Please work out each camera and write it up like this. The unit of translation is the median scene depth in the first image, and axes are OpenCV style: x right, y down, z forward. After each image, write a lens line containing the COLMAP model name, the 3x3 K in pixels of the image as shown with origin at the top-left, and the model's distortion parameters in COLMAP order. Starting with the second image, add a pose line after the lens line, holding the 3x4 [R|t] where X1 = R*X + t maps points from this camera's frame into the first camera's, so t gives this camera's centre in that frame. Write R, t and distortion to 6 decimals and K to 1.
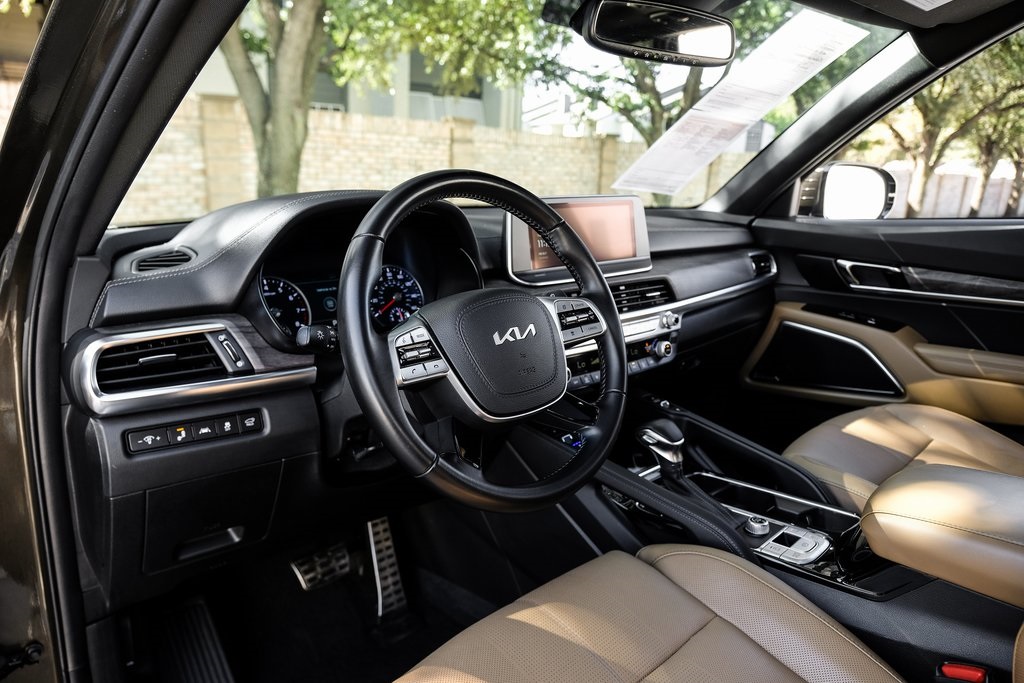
lens RADIAL K [[699.2, 0, 500.7], [0, 699.2, 342.7], [0, 0, 1]] dist [-0.011024, -0.000595]
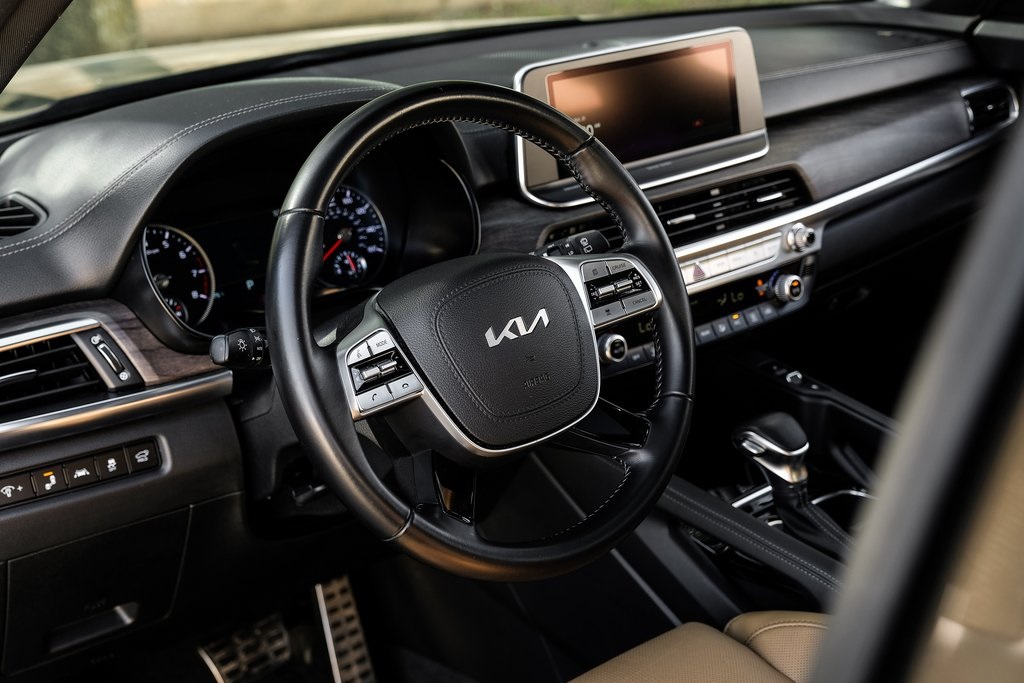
lens RADIAL K [[1443.6, 0, 480.4], [0, 1443.6, 340.1], [0, 0, 1]] dist [0.007899, 0.024302]
pose [[0.997738, -0.033950, -0.058023, 0.054711], [0.040211, 0.993075, 0.110391, -0.131705], [0.053874, -0.112474, 0.992193, -0.349142]]
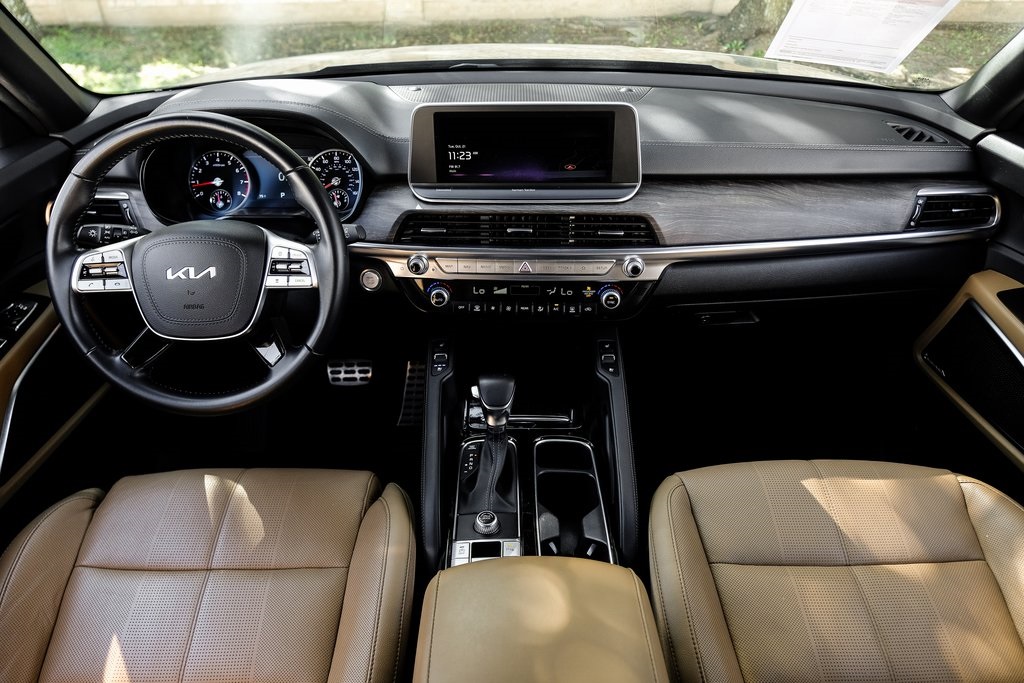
lens RADIAL K [[699.2, 0, 500.7], [0, 699.2, 342.7], [0, 0, 1]] dist [-0.011024, -0.000595]
pose [[0.725674, 0.364223, -0.583729, 0.911745], [-0.144473, 0.910143, 0.388289, -0.353419], [0.672700, -0.197438, 0.713087, 0.414352]]
